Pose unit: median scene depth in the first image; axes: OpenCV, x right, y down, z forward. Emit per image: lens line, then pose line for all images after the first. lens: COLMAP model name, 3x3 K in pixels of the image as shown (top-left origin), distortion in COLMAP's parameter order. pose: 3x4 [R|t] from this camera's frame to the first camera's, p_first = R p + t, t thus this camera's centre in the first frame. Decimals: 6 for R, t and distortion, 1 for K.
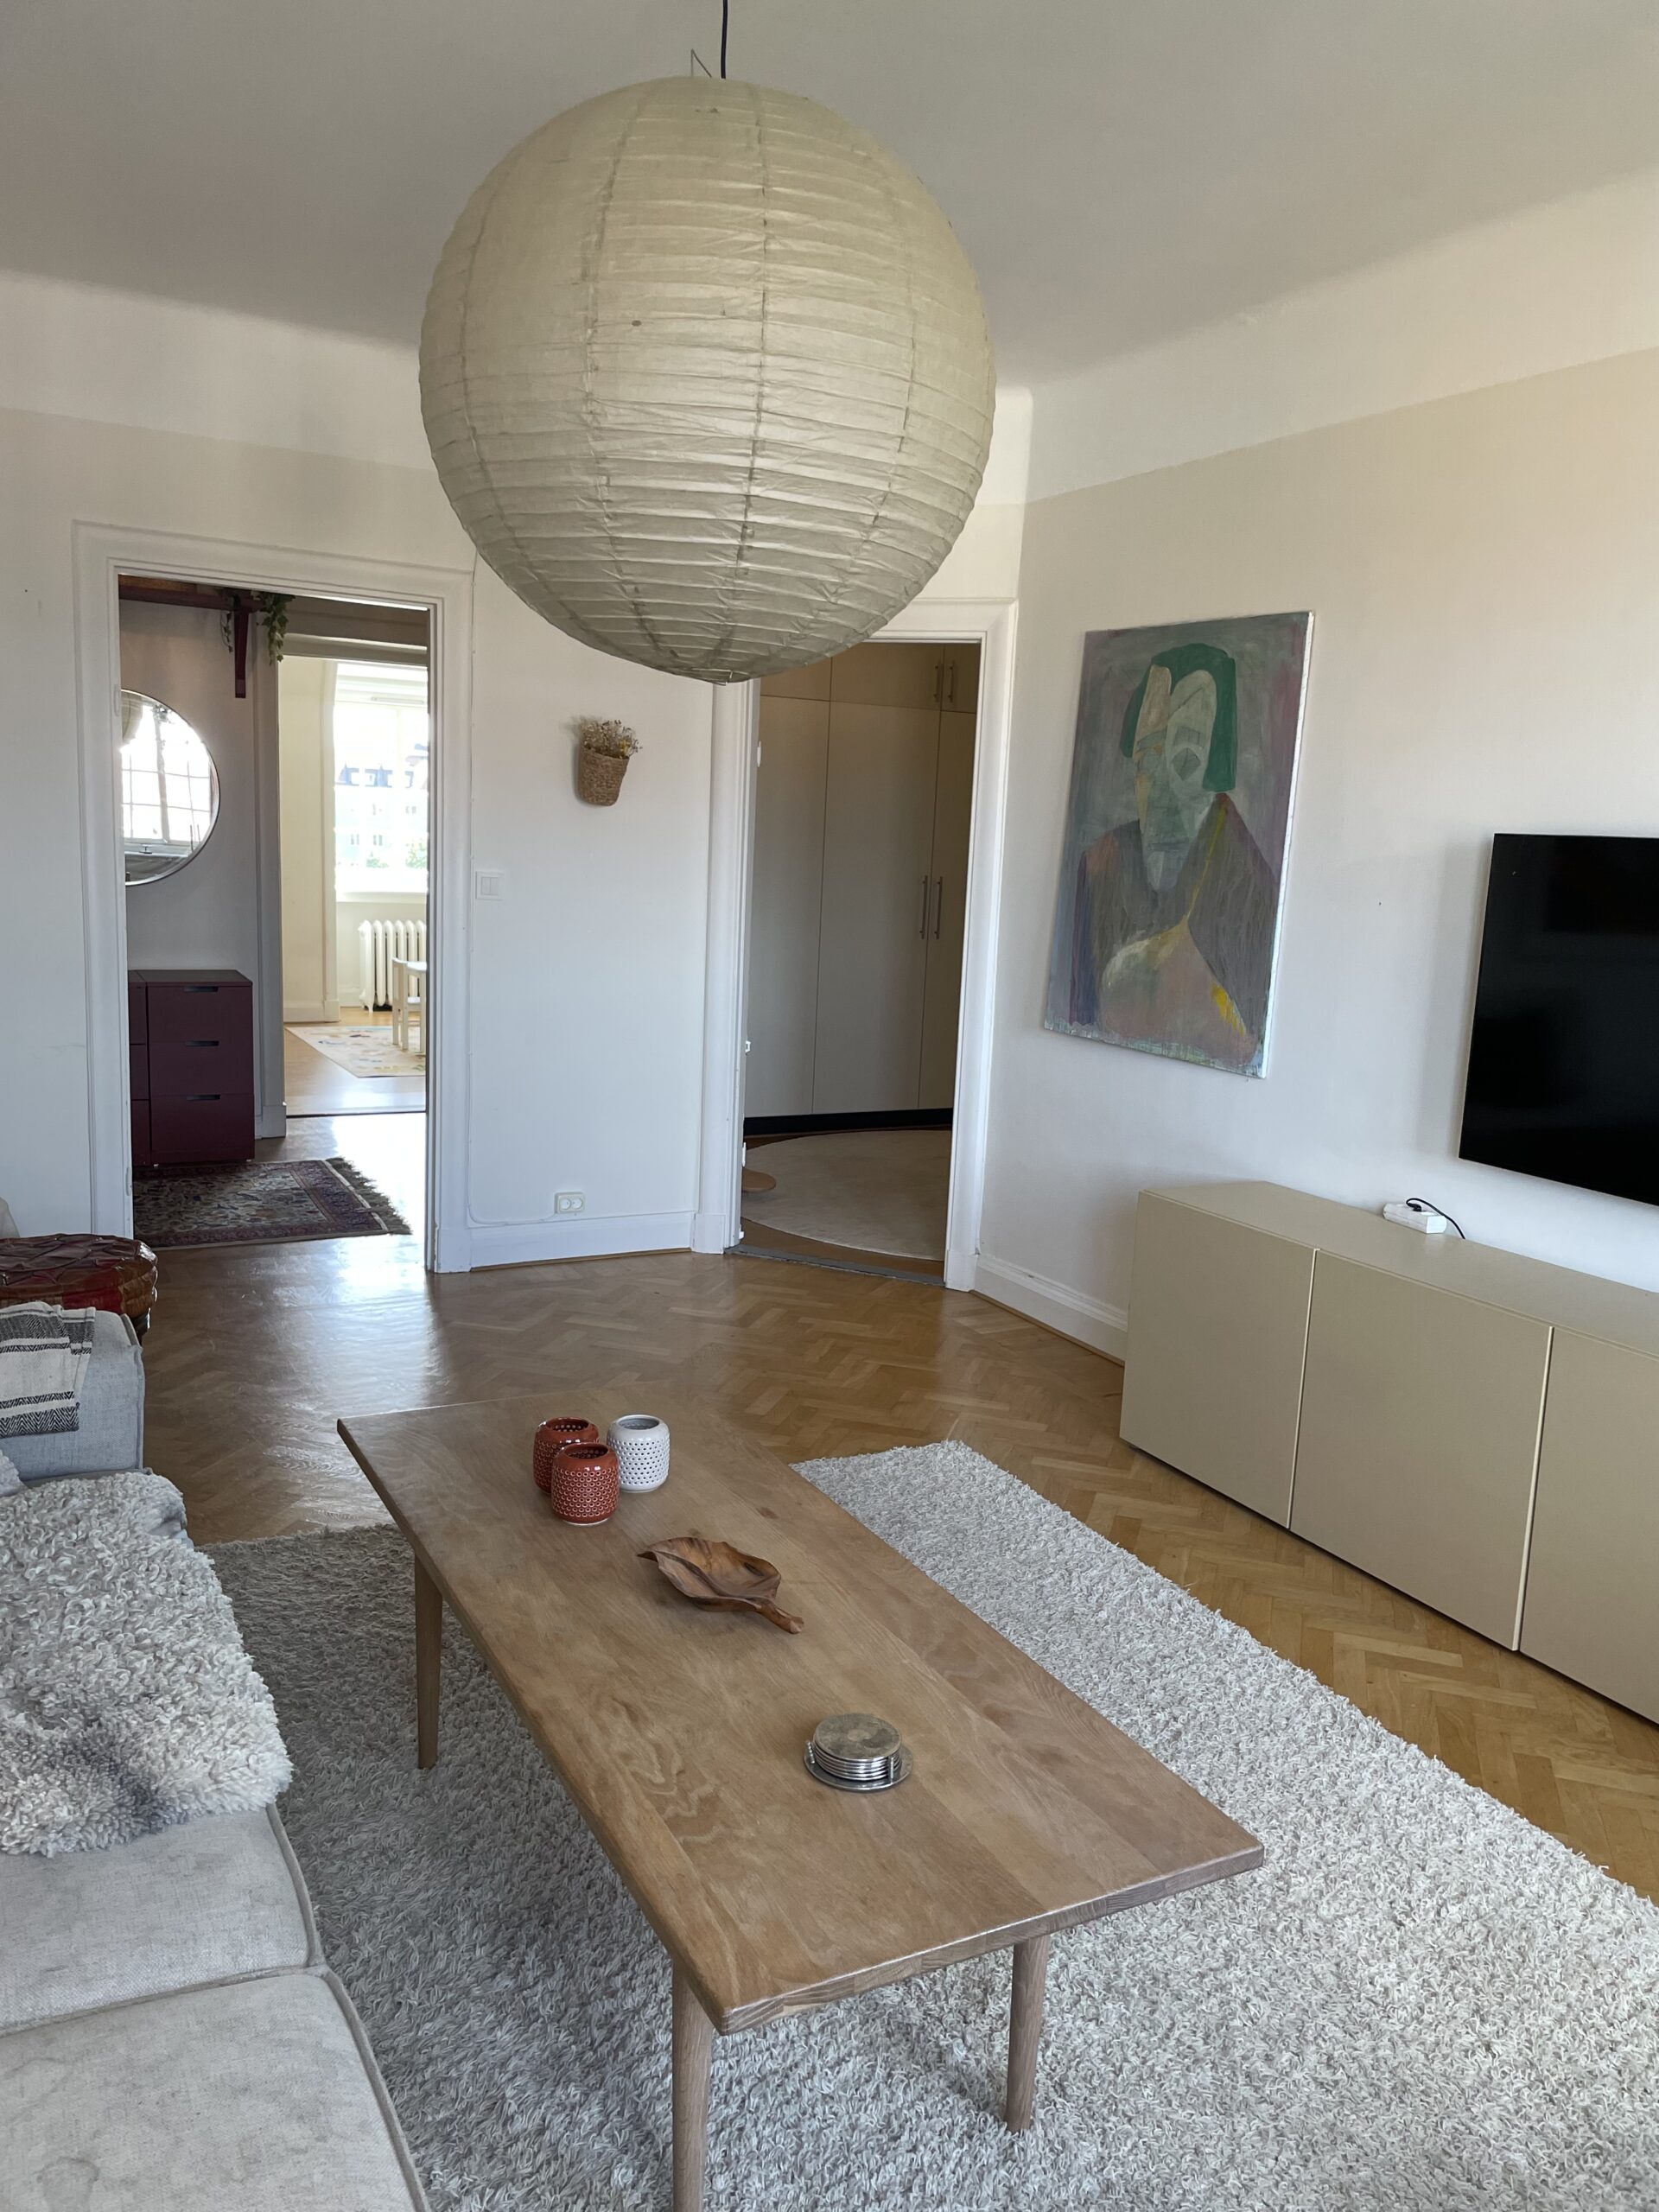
lens RADIAL K [[1656.6, 0, 761.3], [0, 1656.6, 1104.9], [0, 0, 1]] dist [0.064943, -0.086405]
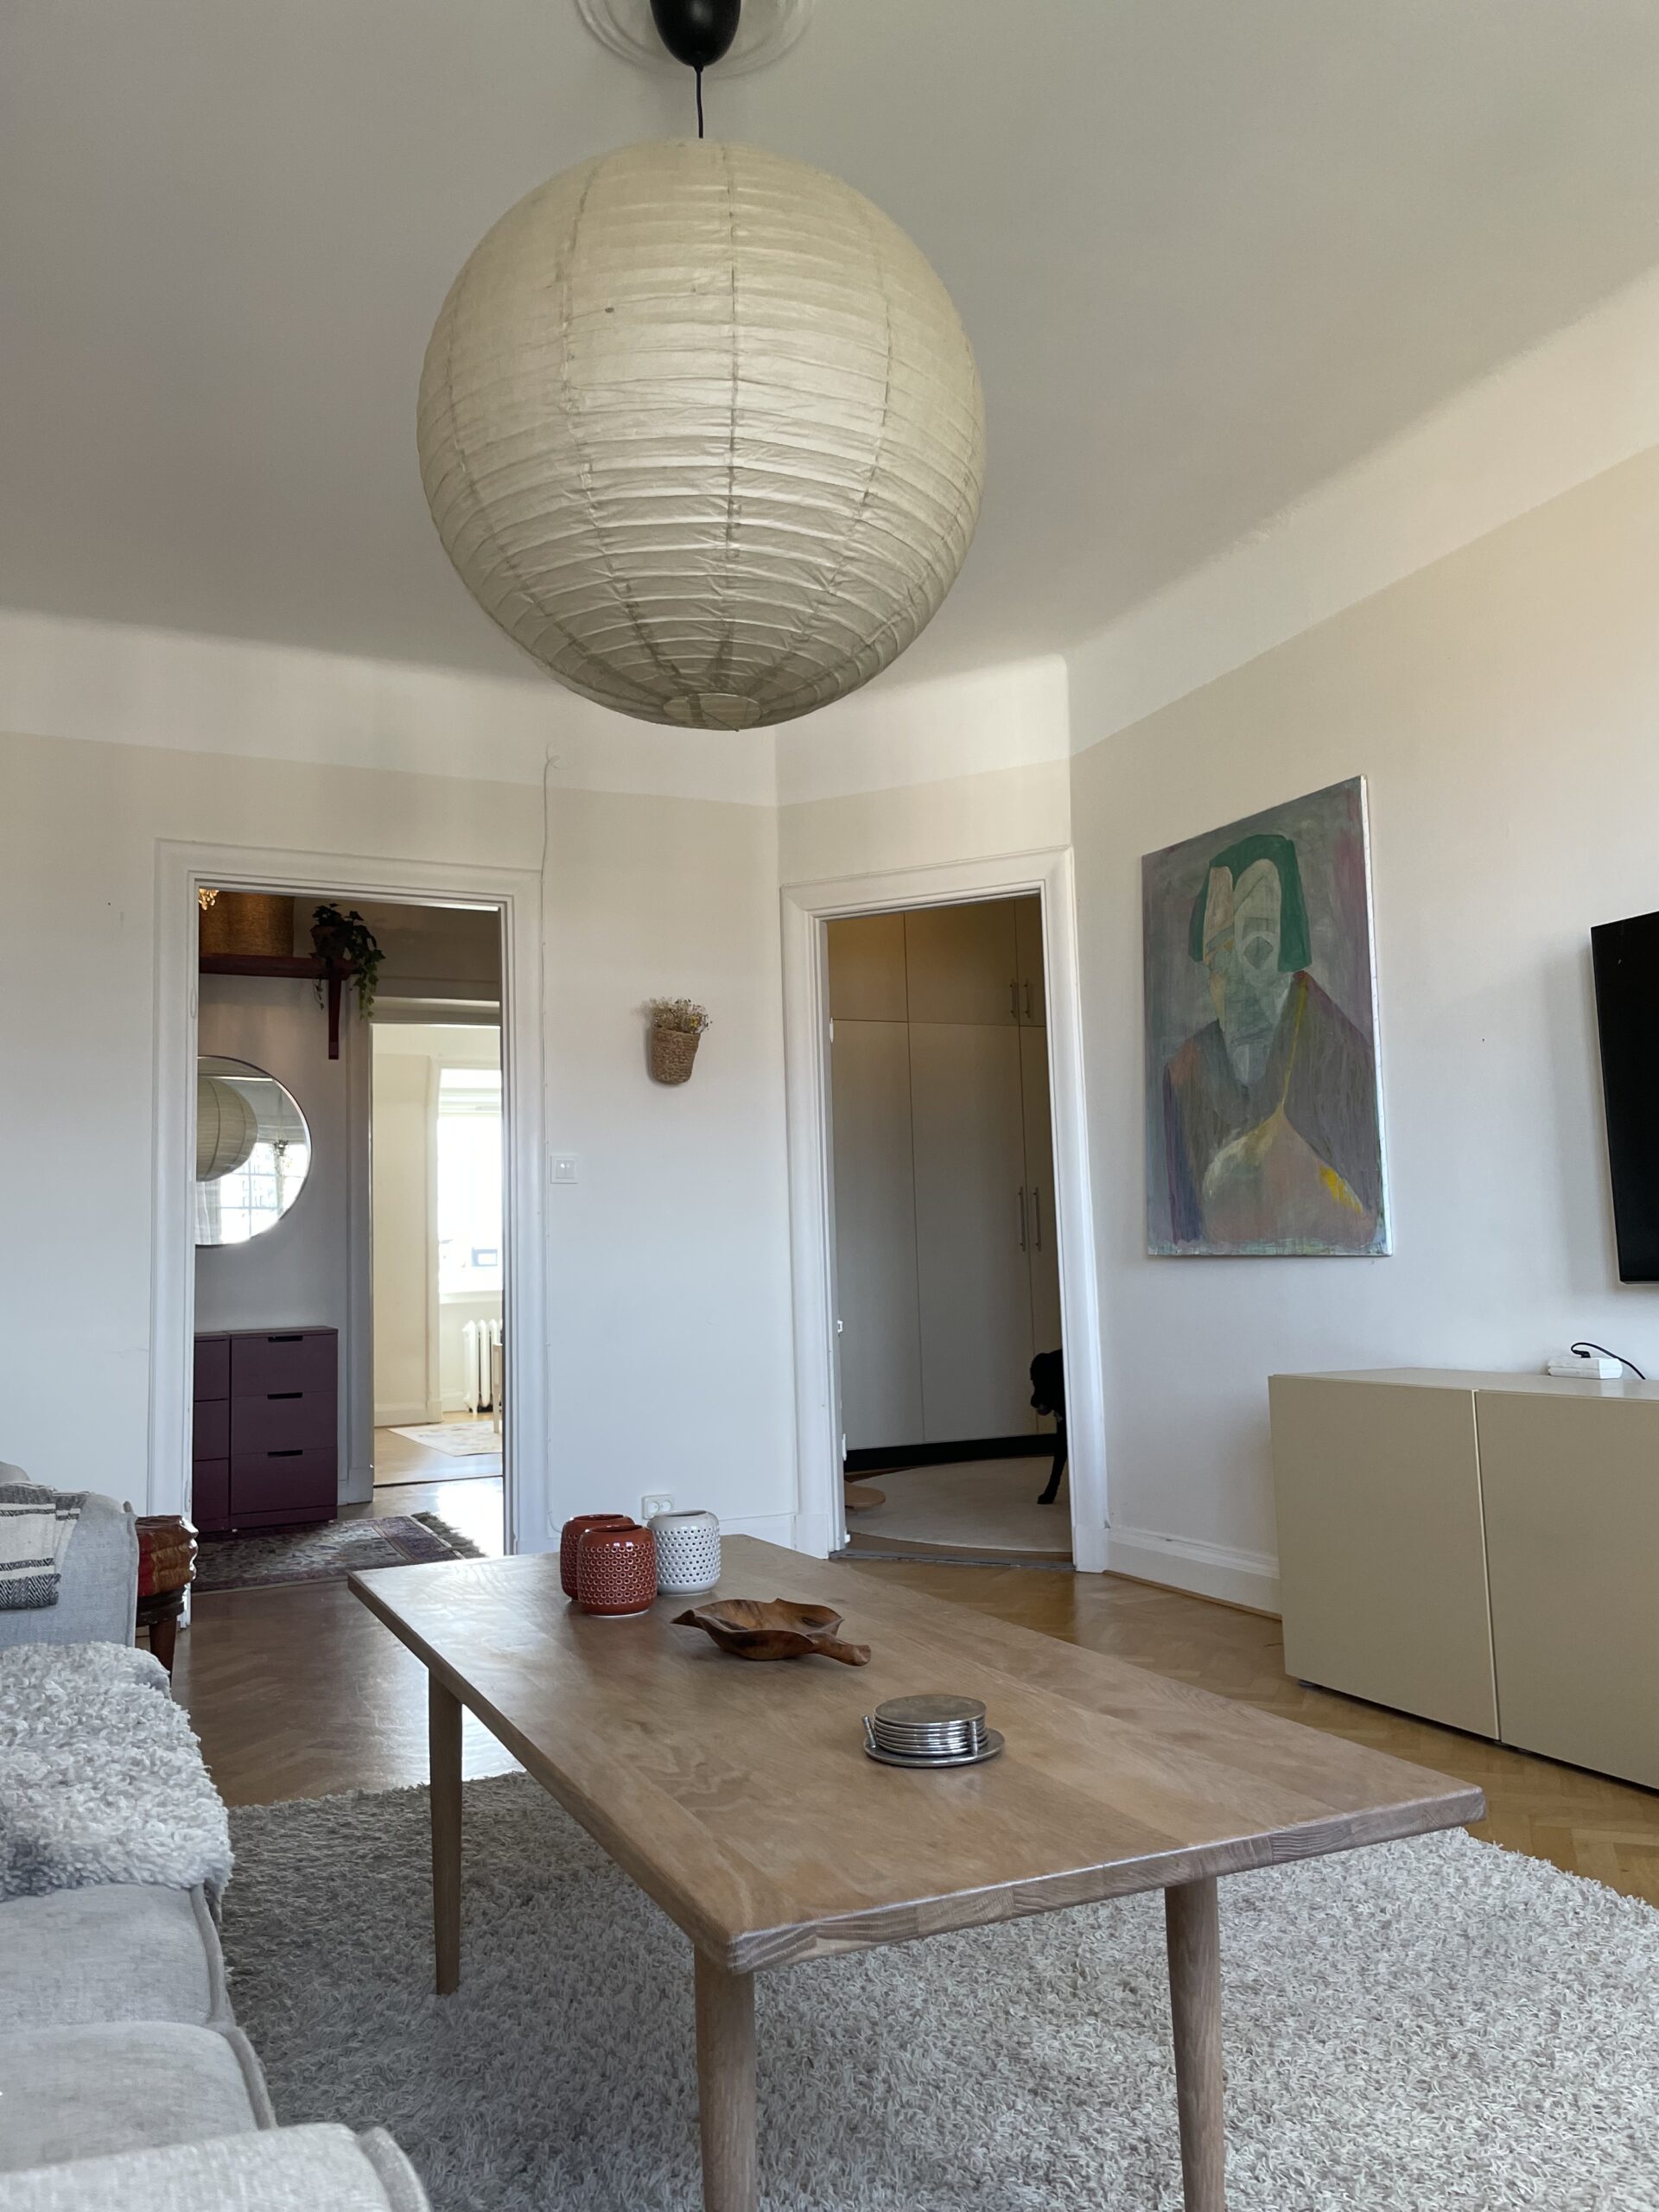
lens RADIAL K [[1657.1, 0, 780.4], [0, 1657.1, 1108.0], [0, 0, 1]] dist [0.071106, -0.095308]
pose [[0.995952, -0.074743, -0.049925, 0.027997], [0.058891, 0.962242, -0.265747, 0.179039], [0.067903, 0.261731, 0.962749, 0.102266]]
